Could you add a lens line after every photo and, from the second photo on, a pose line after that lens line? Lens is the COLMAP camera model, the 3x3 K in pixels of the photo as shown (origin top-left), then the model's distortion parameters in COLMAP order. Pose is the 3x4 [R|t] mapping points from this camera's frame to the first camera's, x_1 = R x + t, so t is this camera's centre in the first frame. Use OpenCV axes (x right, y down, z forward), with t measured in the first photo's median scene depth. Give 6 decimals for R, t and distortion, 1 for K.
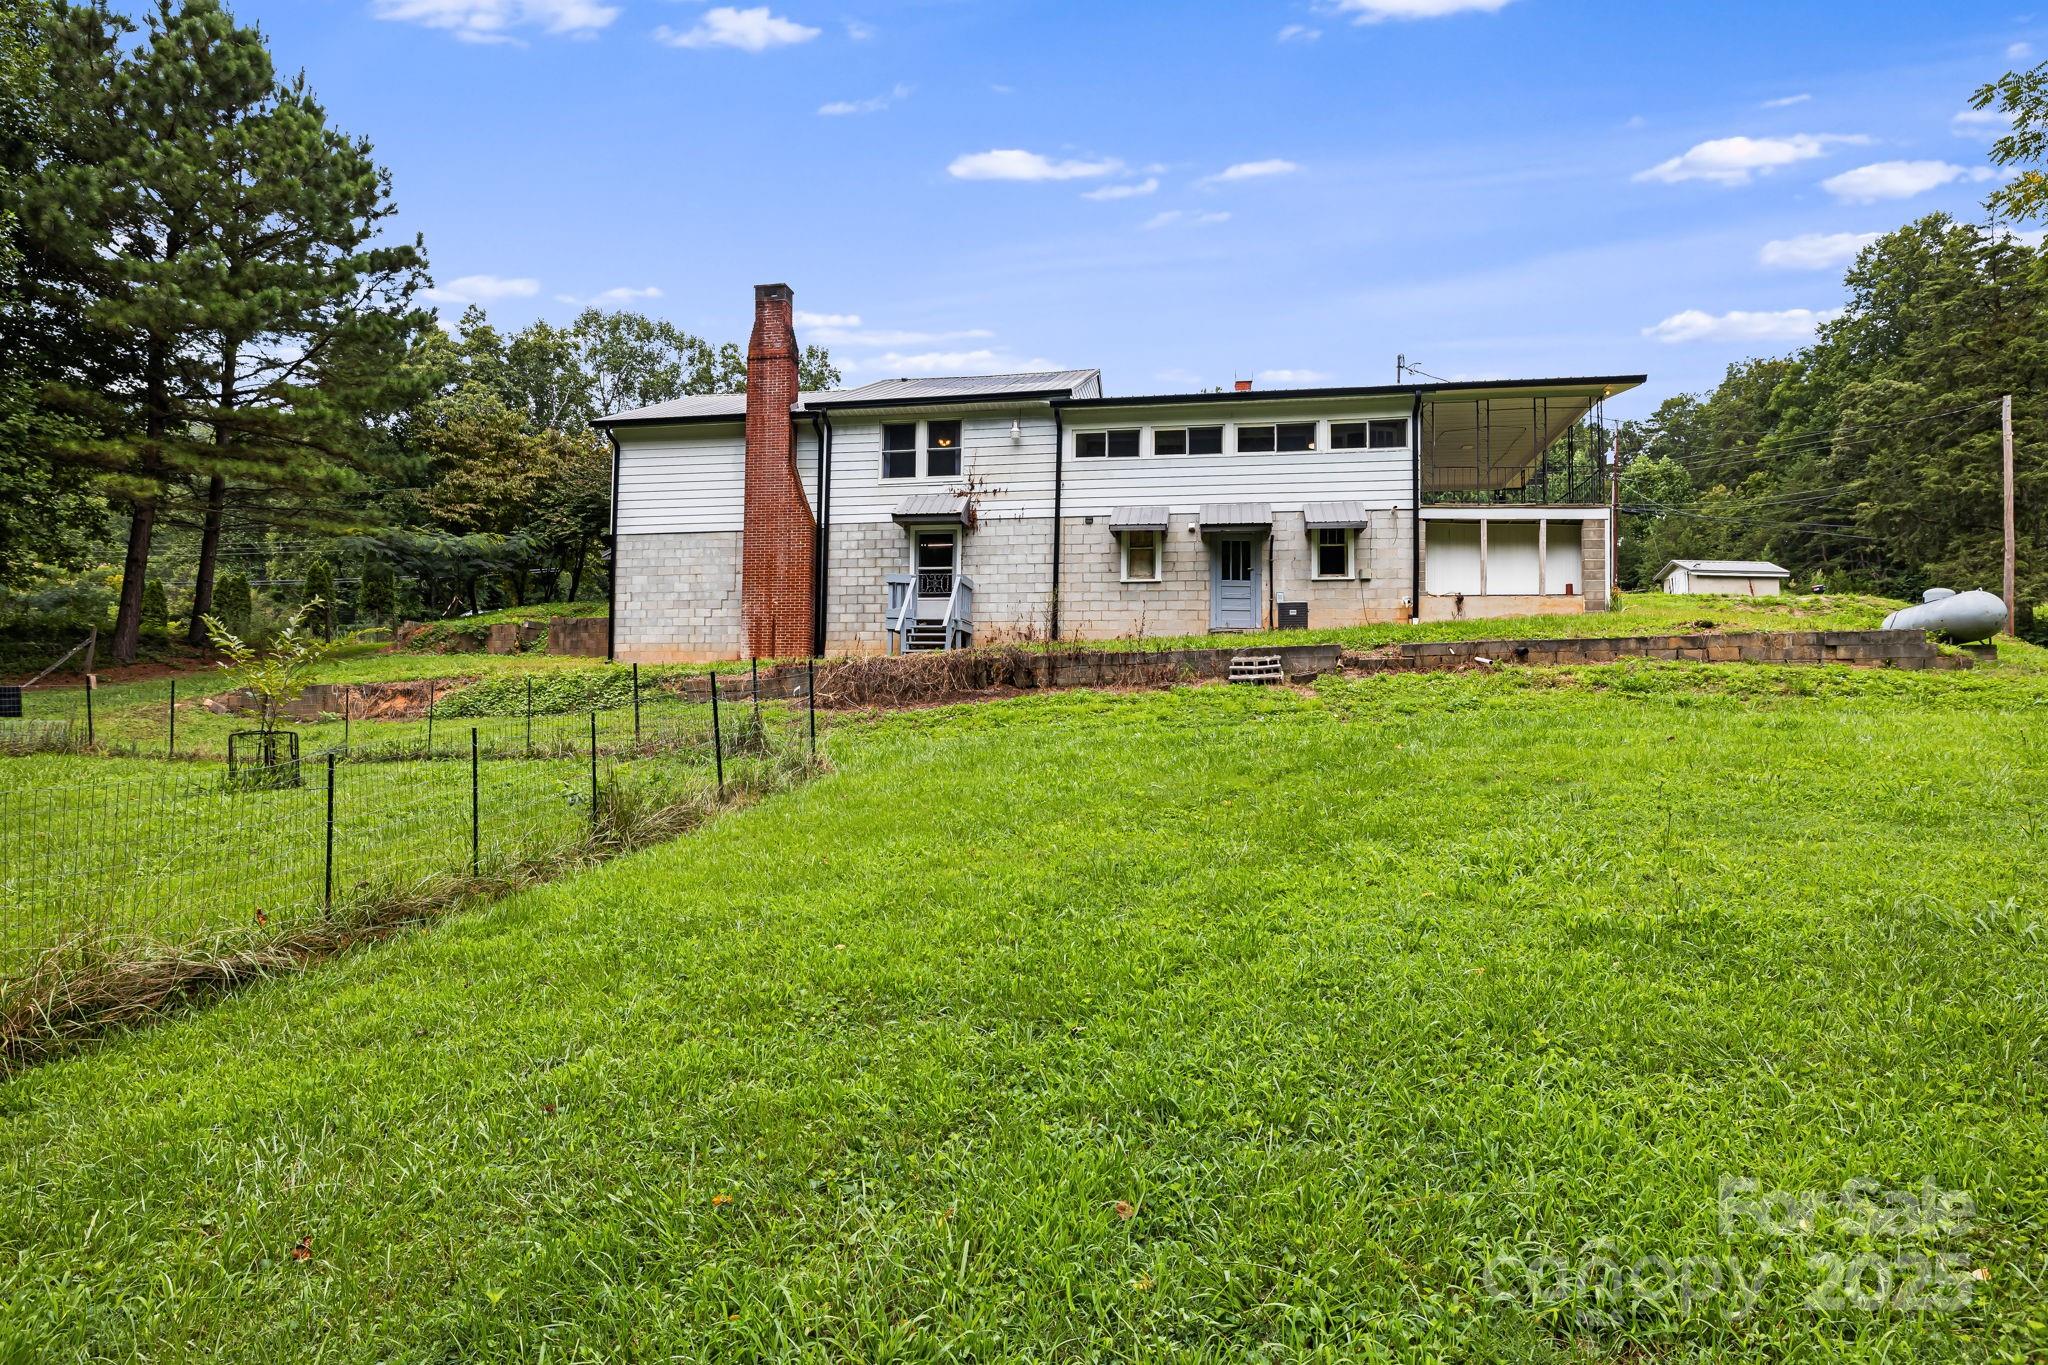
lens RADIAL K [[1091.9, 0, 1024.0], [0, 1091.9, 682.5], [0, 0, 1]] dist [-0.002831, -0.000335]
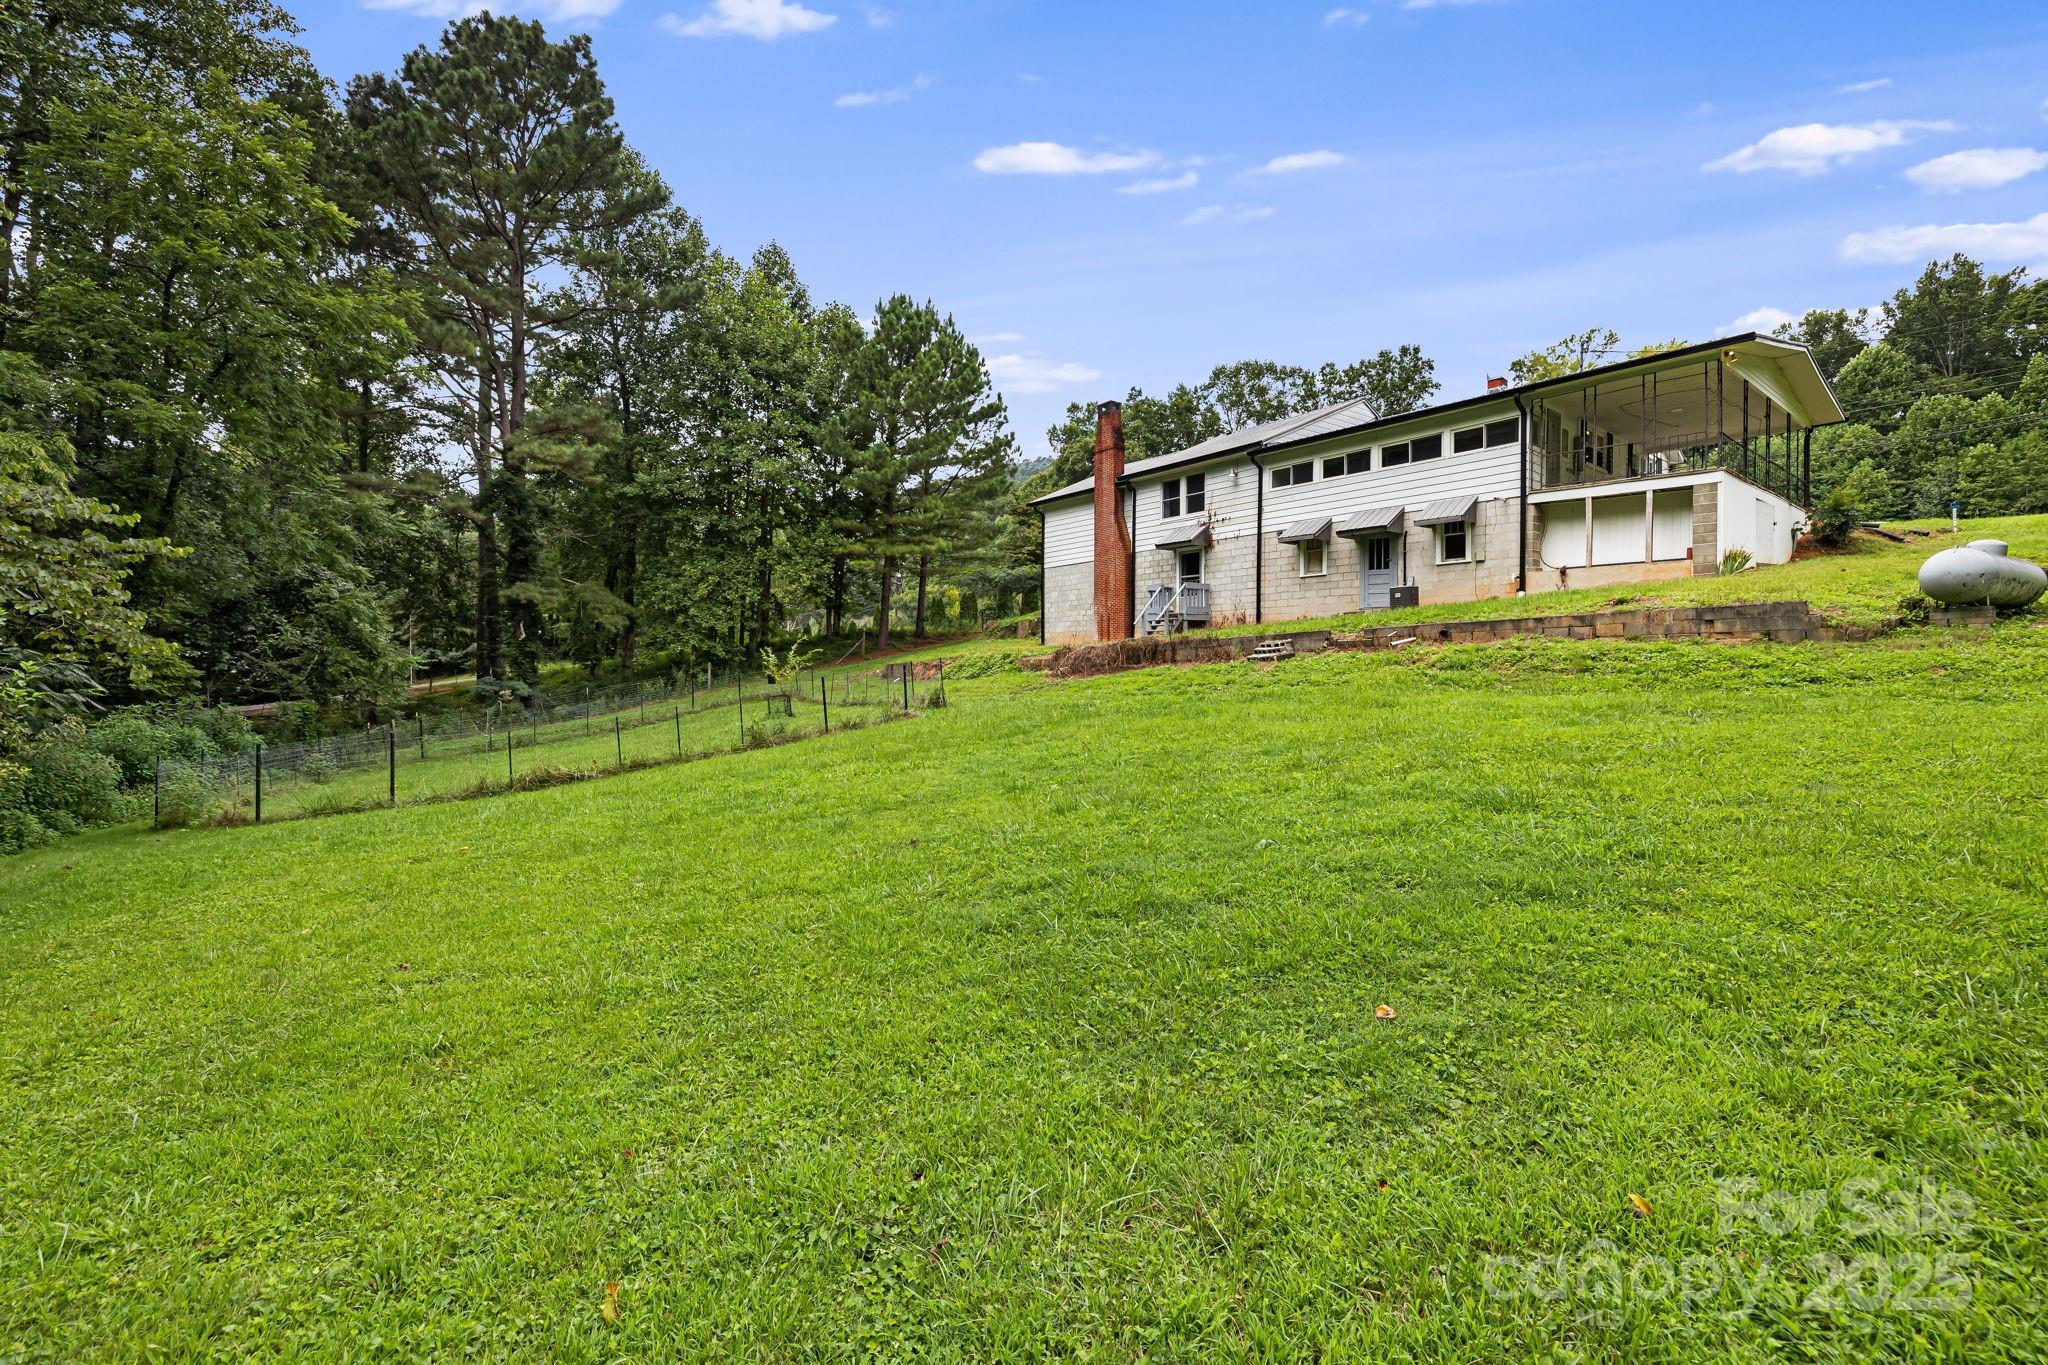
lens RADIAL K [[873.3, 0, 1014.2], [0, 873.3, 663.3], [0, 0, 1]] dist [-0.000030, 0.000082]
pose [[0.743584, -0.015111, -0.668472, 0.544171], [0.044737, 0.998629, 0.027190, -0.030361], [0.667144, -0.050123, 0.743240, -0.047545]]
